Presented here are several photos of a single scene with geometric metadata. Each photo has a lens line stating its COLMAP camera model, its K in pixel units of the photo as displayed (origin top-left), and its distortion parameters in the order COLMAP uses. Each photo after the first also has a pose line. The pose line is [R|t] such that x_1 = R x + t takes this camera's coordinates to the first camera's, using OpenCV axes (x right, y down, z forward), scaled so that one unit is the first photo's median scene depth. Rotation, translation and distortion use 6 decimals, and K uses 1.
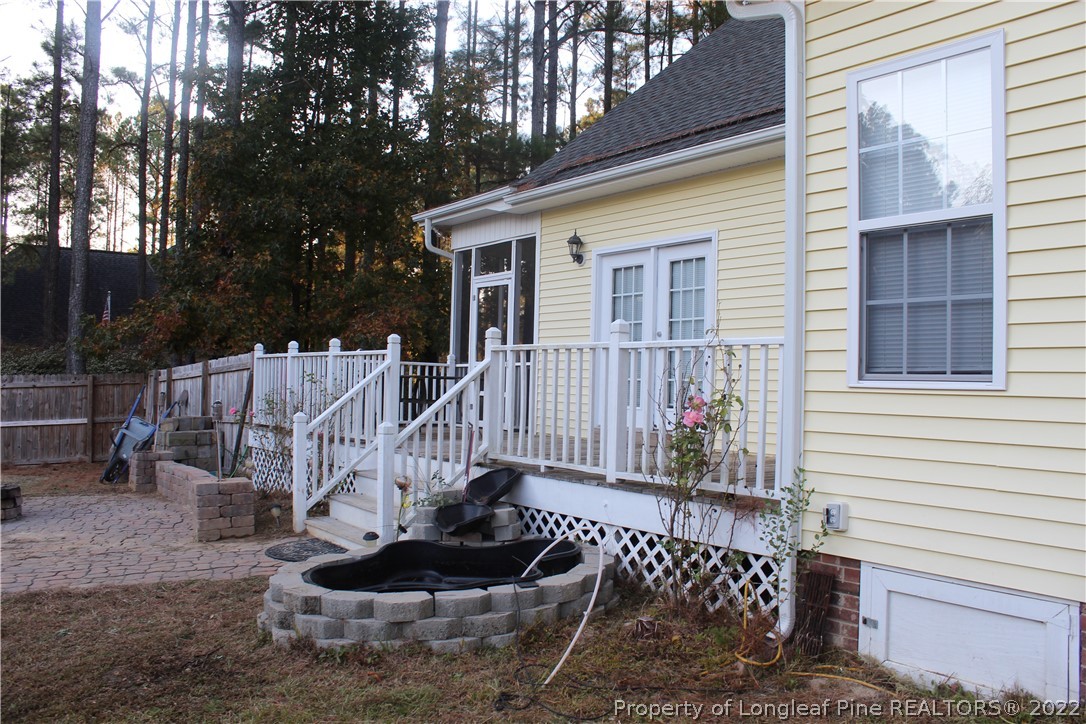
lens RADIAL K [[903.5, 0, 544.3], [0, 903.5, 364.0], [0, 0, 1]] dist [-0.166874, 0.148567]
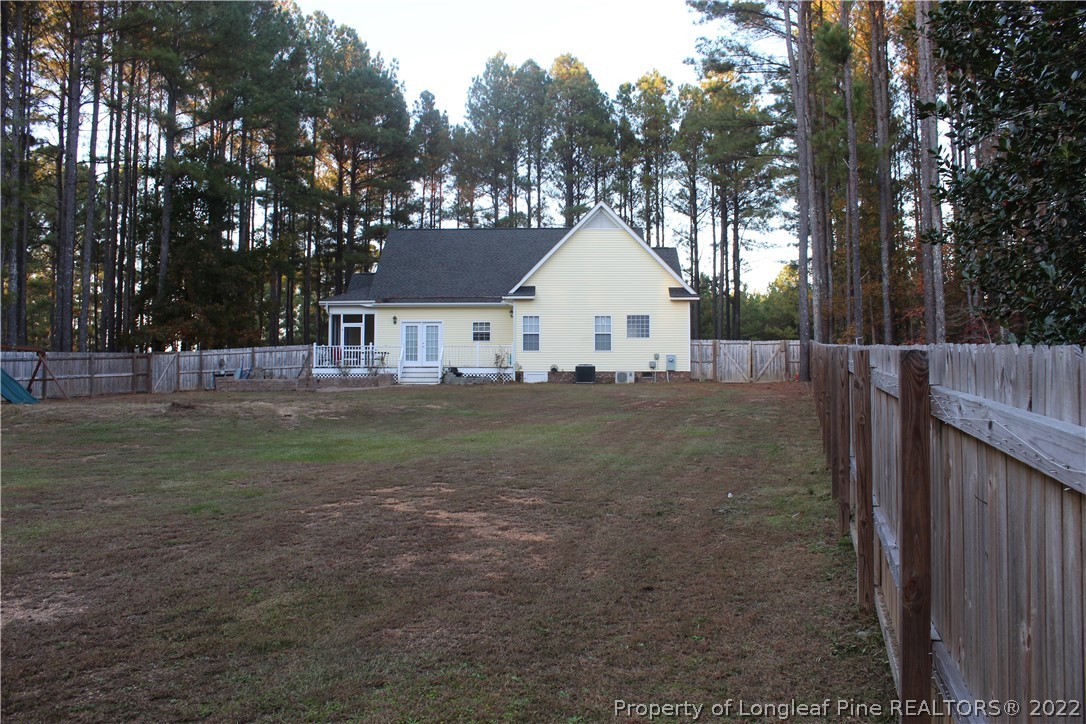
lens RADIAL K [[903.5, 0, 545.7], [0, 903.5, 353.7], [0, 0, 1]] dist [-0.166874, 0.148567]
pose [[0.603860, 0.015115, 0.796947, -2.313766], [-0.001692, 0.999842, -0.017681, 0.071385], [-0.797089, 0.009328, 0.603790, -1.596771]]
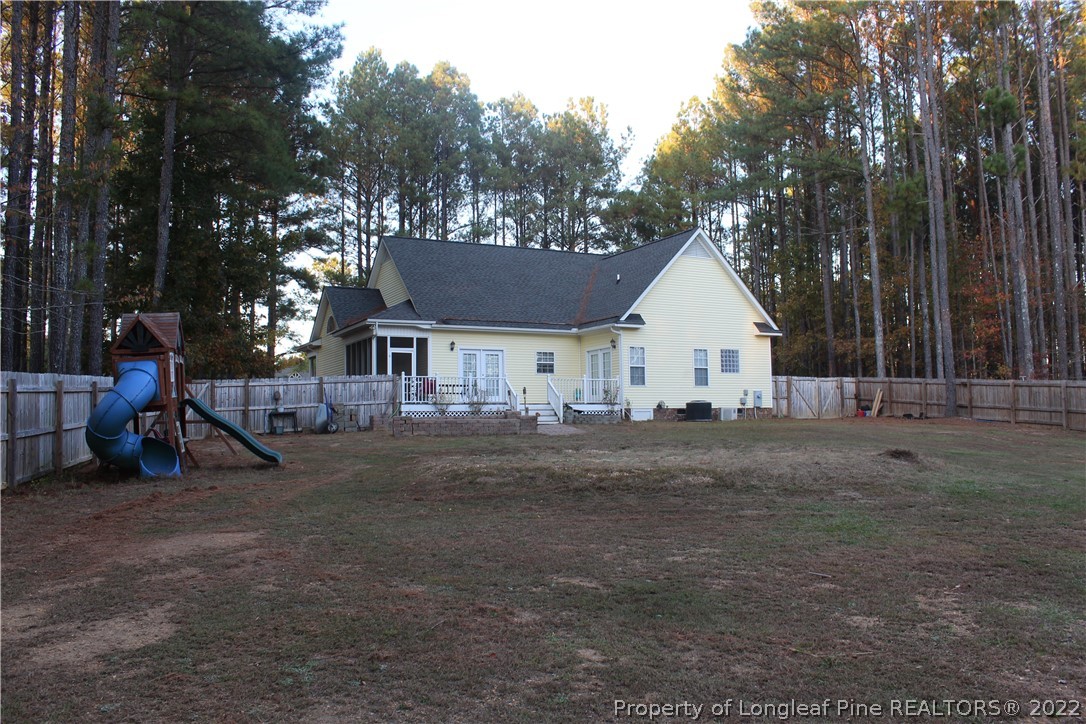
lens RADIAL K [[903.5, 0, 547.9], [0, 903.5, 355.9], [0, 0, 1]] dist [-0.166874, 0.148567]
pose [[0.156799, 0.053475, 0.986182, -2.679023], [-0.003186, 0.998555, -0.053640, 0.066009], [-0.987625, 0.005269, 0.156743, 0.161438]]
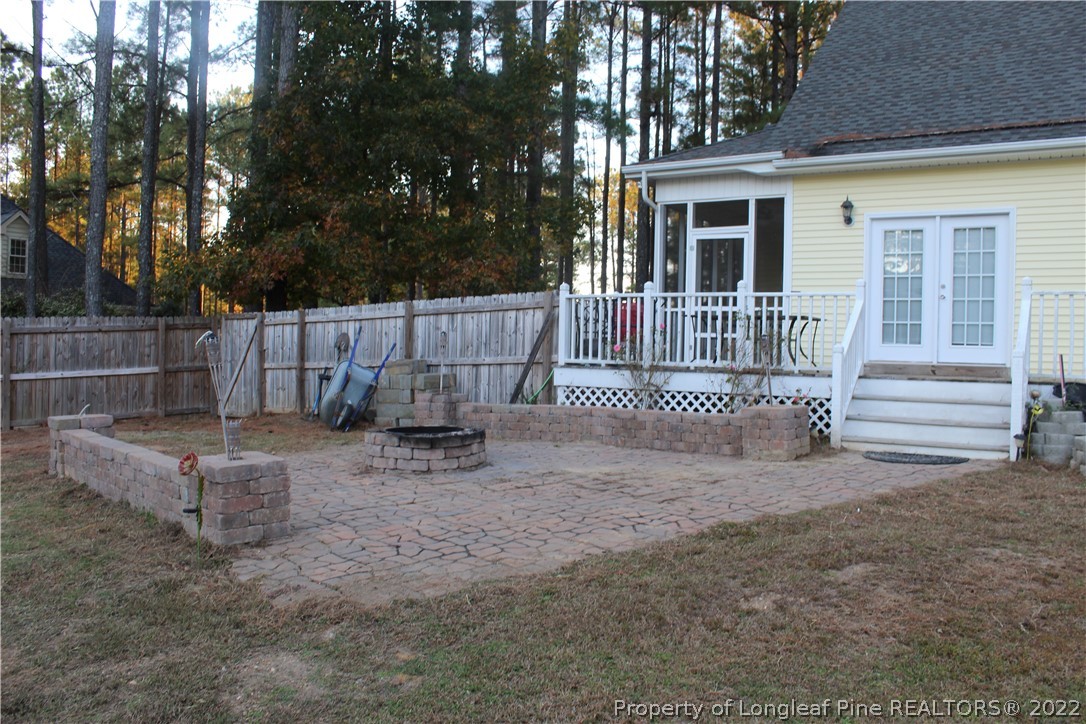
lens RADIAL K [[903.5, 0, 546.5], [0, 903.5, 354.9], [0, 0, 1]] dist [-0.166874, 0.148567]
pose [[0.934211, -0.003198, 0.356706, -0.668097], [-0.010580, 0.999271, 0.036669, 0.019268], [-0.356564, -0.038031, 0.933497, 0.042326]]
